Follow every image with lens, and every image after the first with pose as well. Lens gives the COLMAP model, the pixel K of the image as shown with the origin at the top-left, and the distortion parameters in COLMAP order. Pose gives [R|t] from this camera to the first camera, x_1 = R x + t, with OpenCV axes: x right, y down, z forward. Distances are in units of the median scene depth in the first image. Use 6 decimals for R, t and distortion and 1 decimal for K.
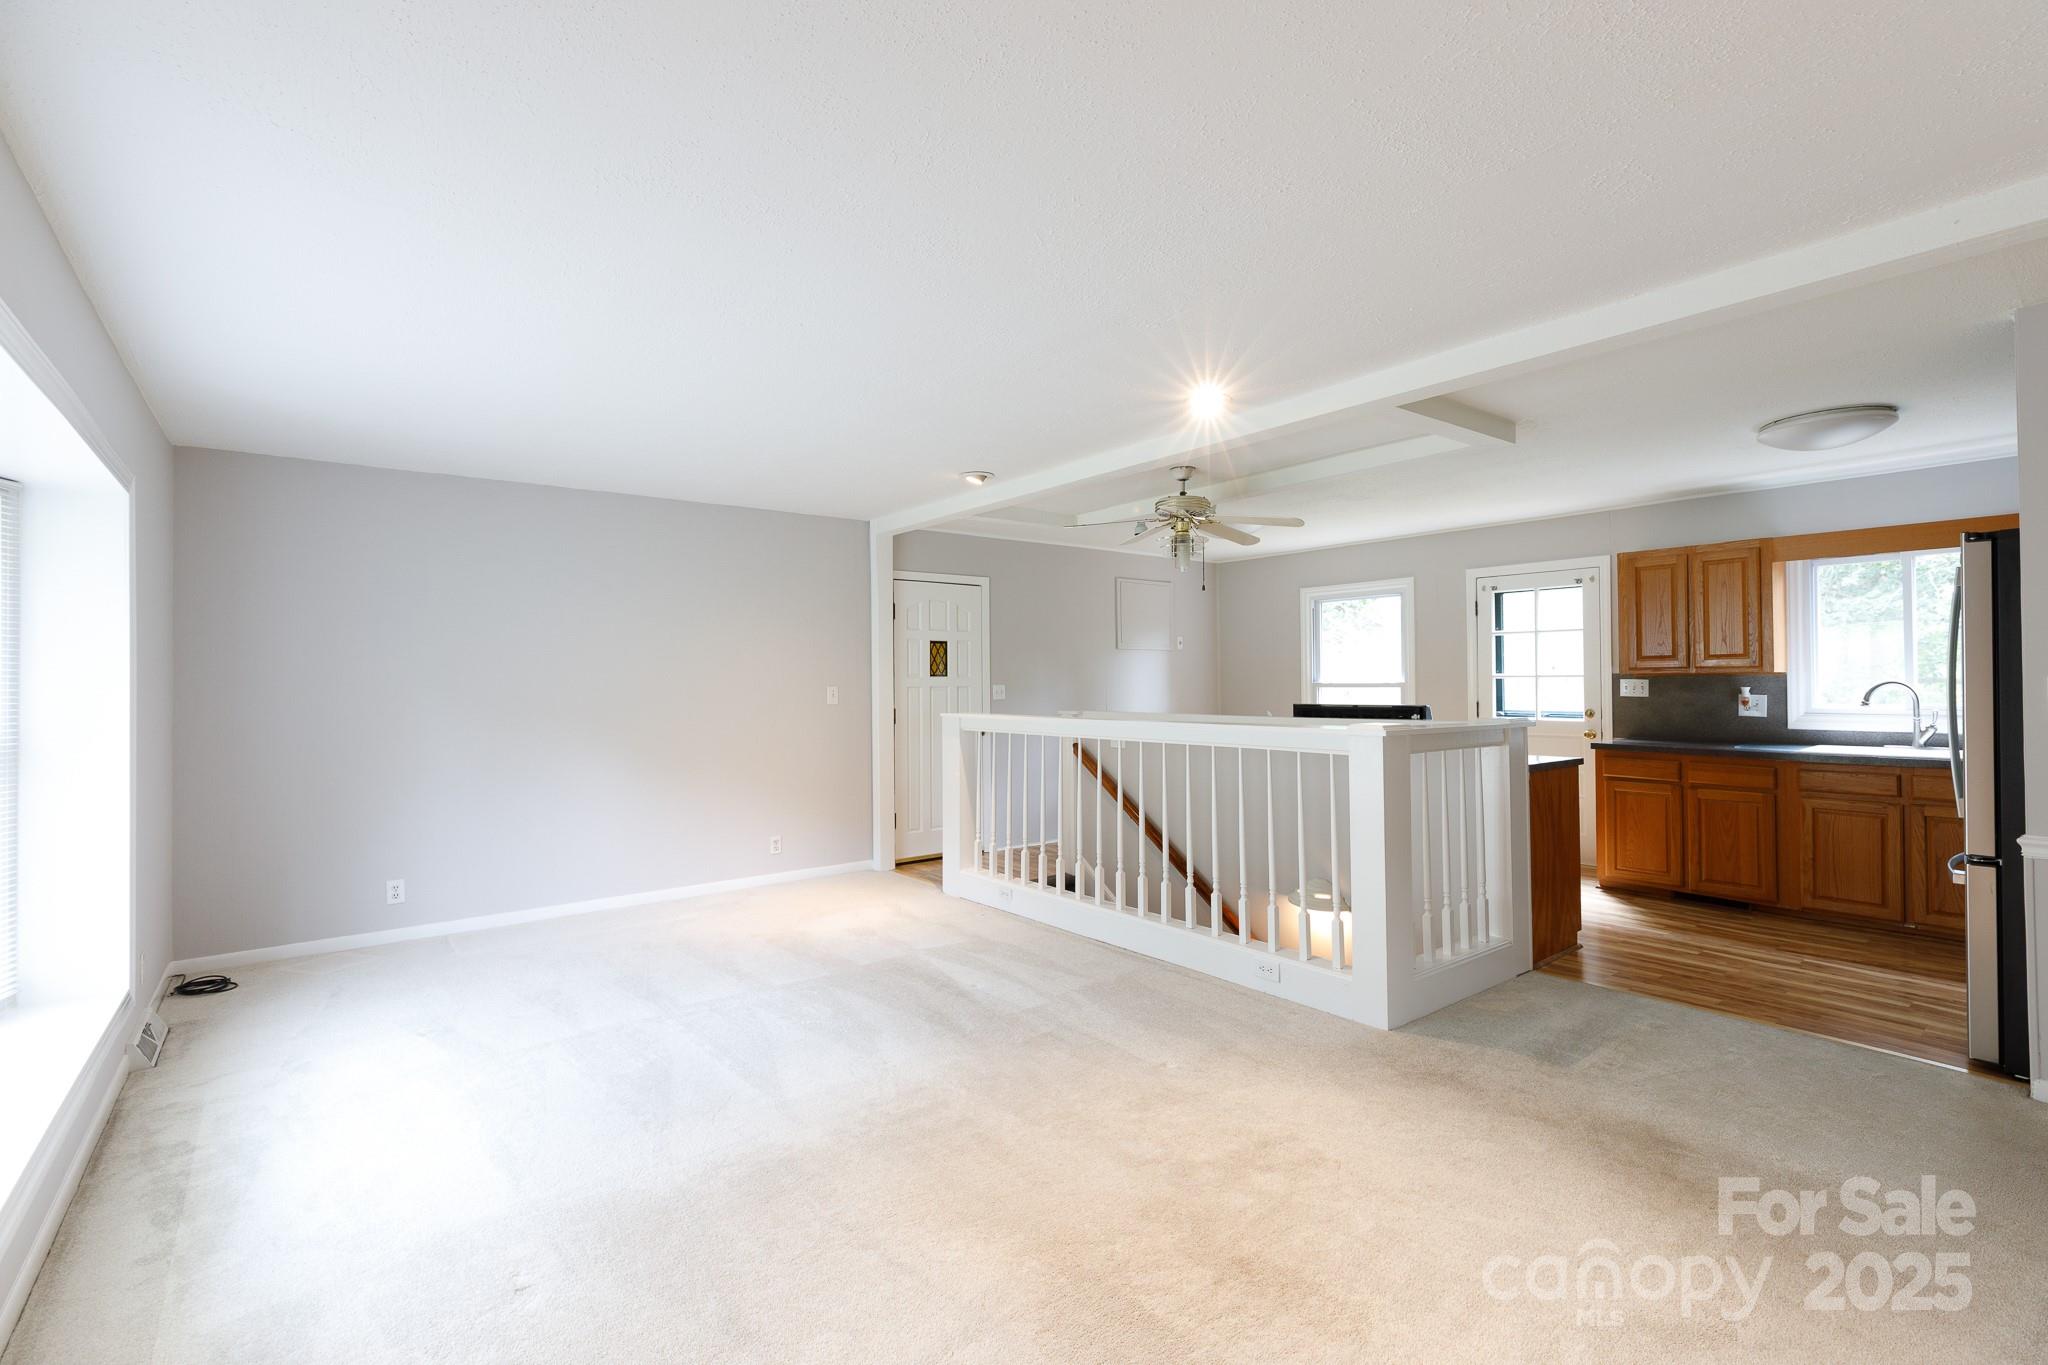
lens RADIAL K [[916.2, 0, 1026.1], [0, 916.2, 677.7], [0, 0, 1]] dist [0.010176, -0.000458]
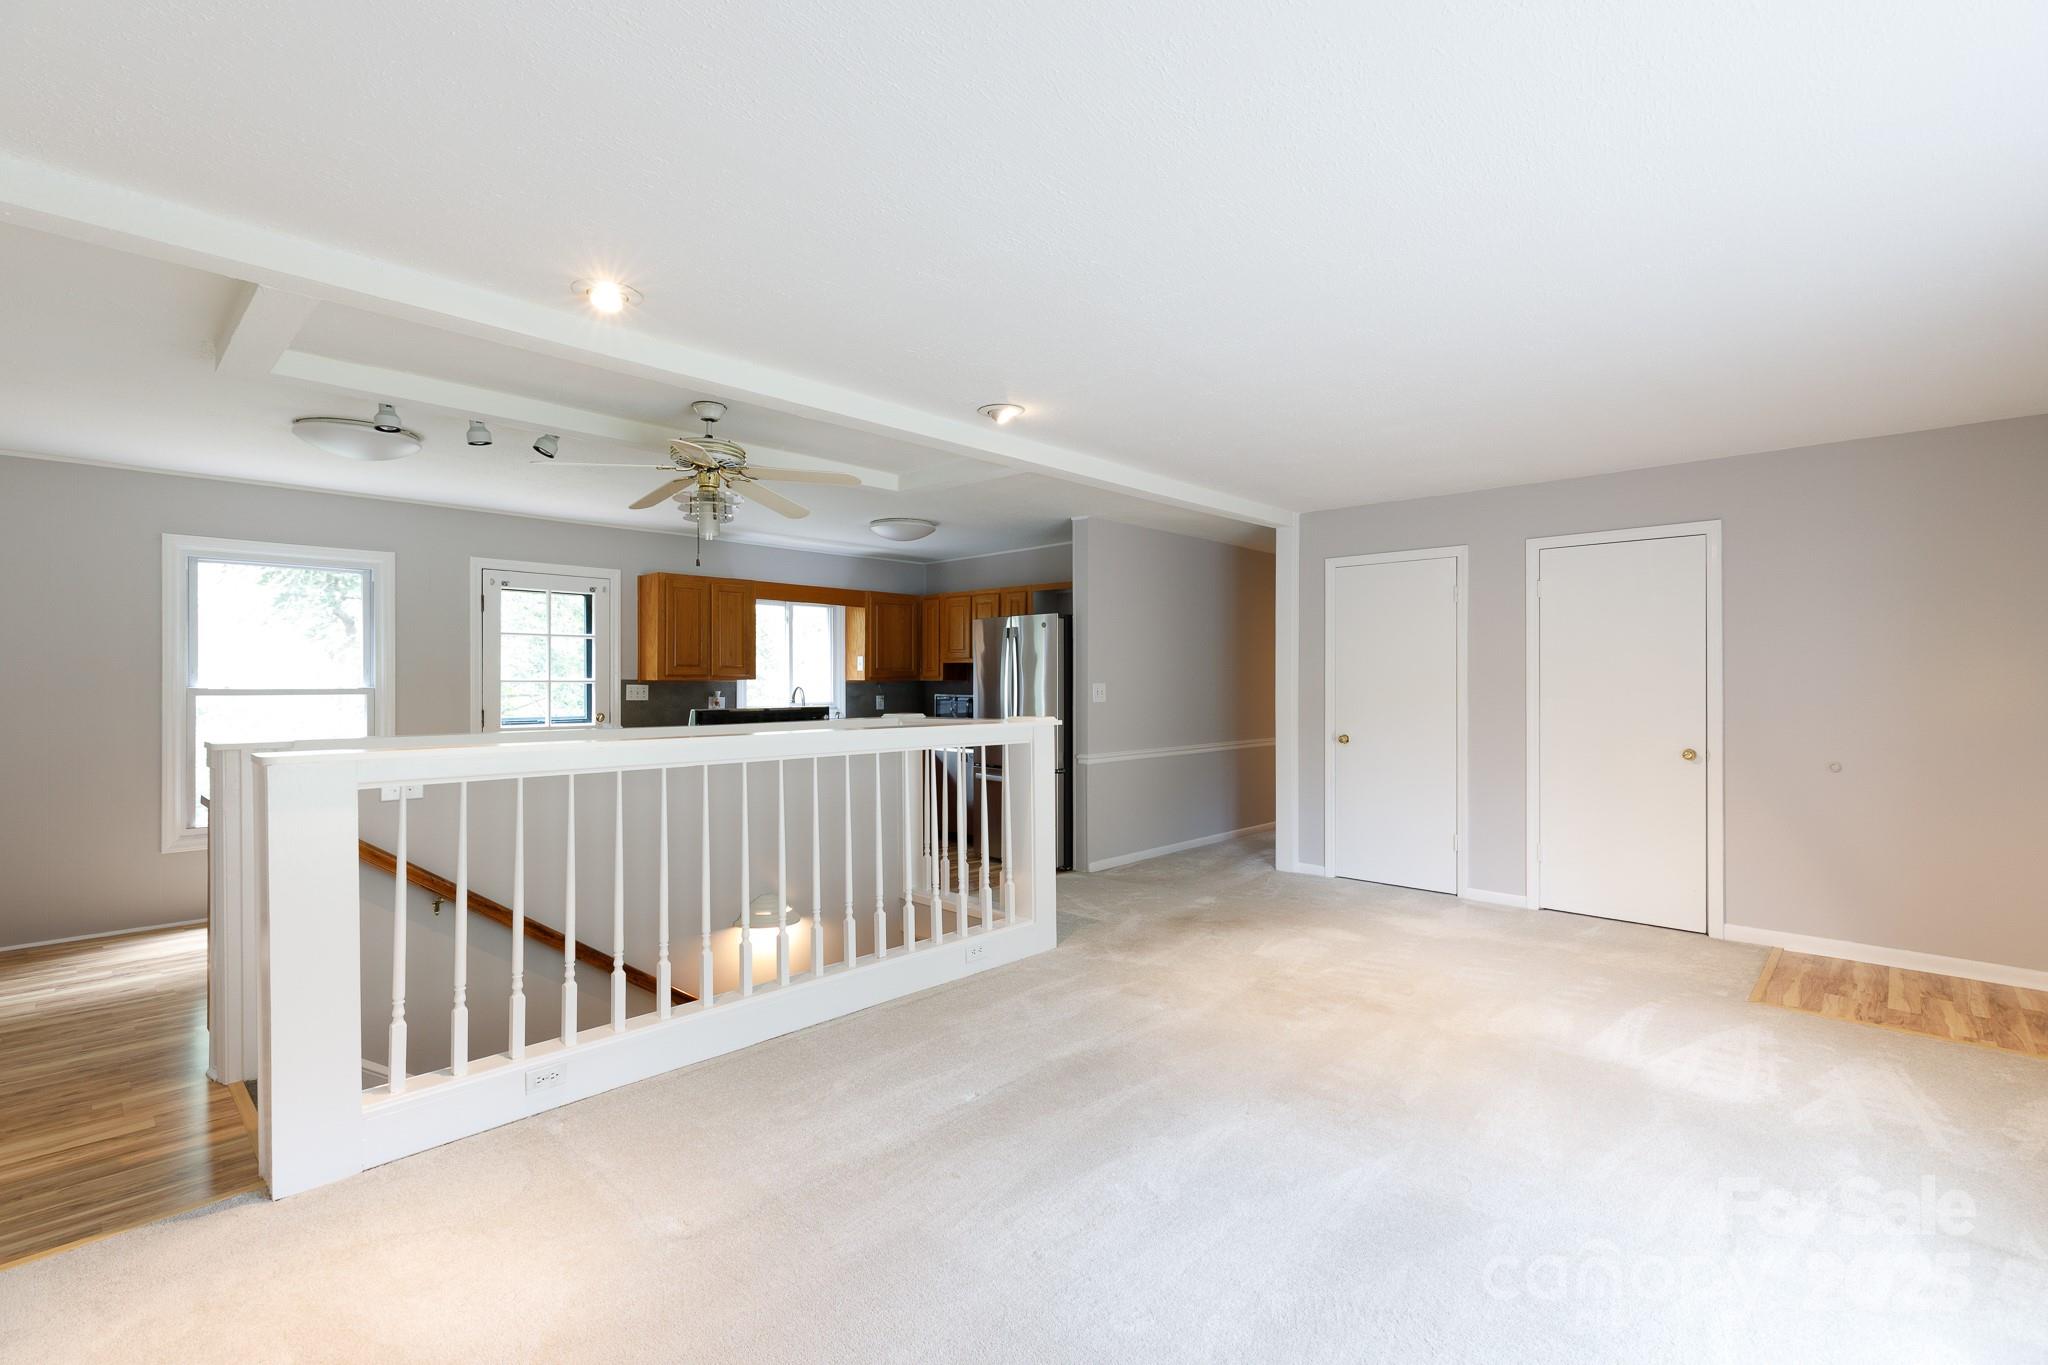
lens RADIAL K [[916.2, 0, 1033.6], [0, 916.2, 682.3], [0, 0, 1]] dist [0.010176, -0.000458]
pose [[-0.146568, 0.008876, 0.989161, -0.557406], [0.000290, 0.999960, -0.008930, 0.009537], [-0.989201, -0.001022, -0.146565, 0.754307]]
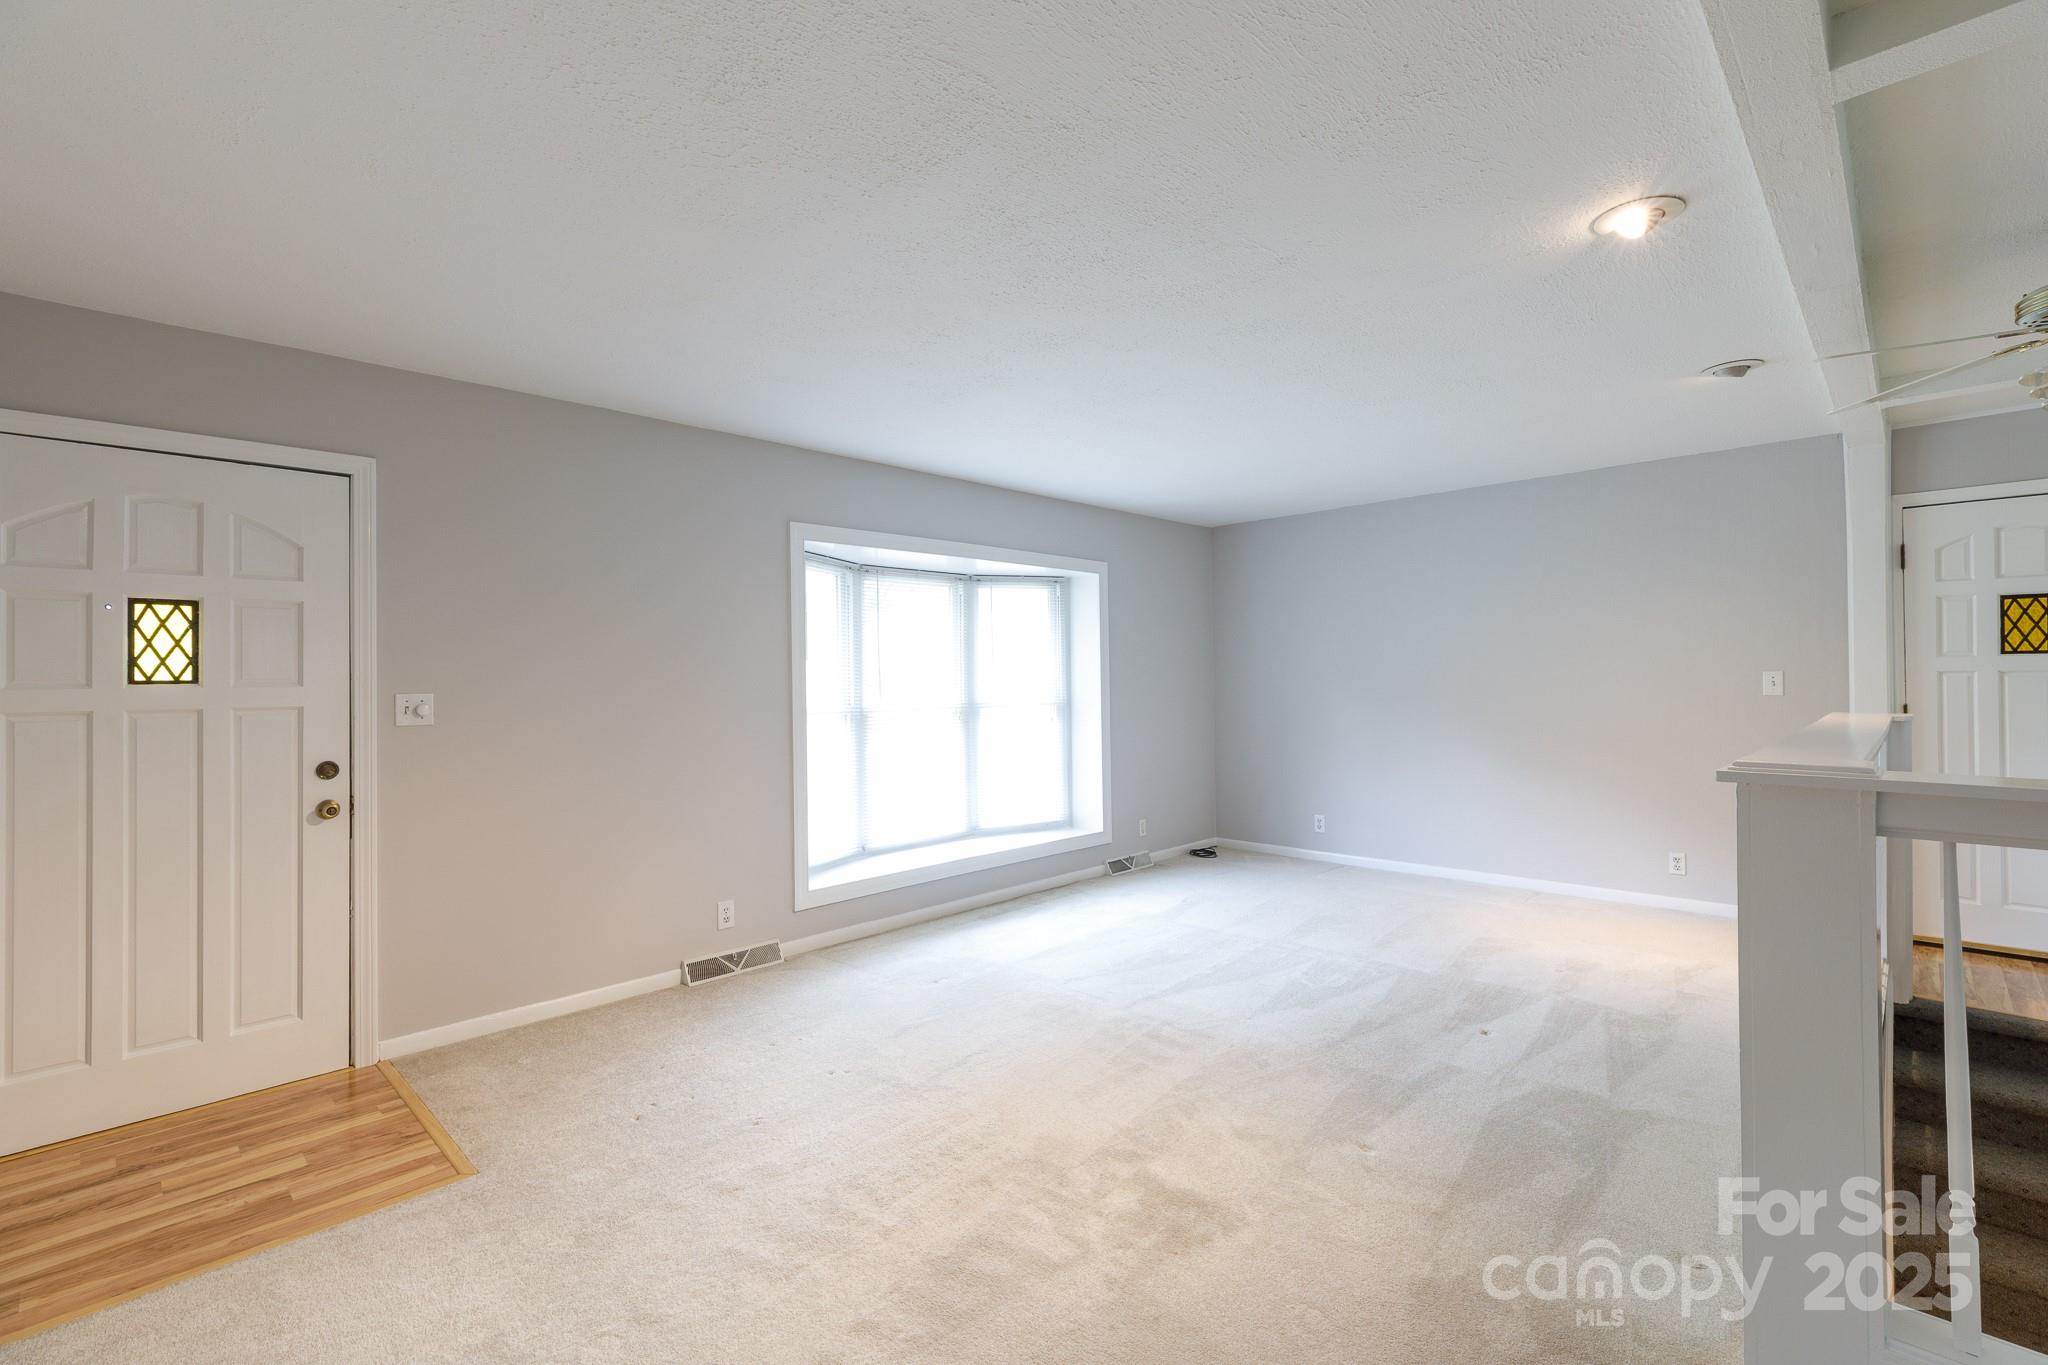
lens RADIAL K [[916.2, 0, 1021.2], [0, 916.2, 674.3], [0, 0, 1]] dist [0.010176, -0.000458]
pose [[0.128292, 0.004537, -0.991726, 0.517568], [0.015604, 0.999857, 0.006592, -0.002680], [0.991614, -0.016321, 0.128203, 0.341330]]
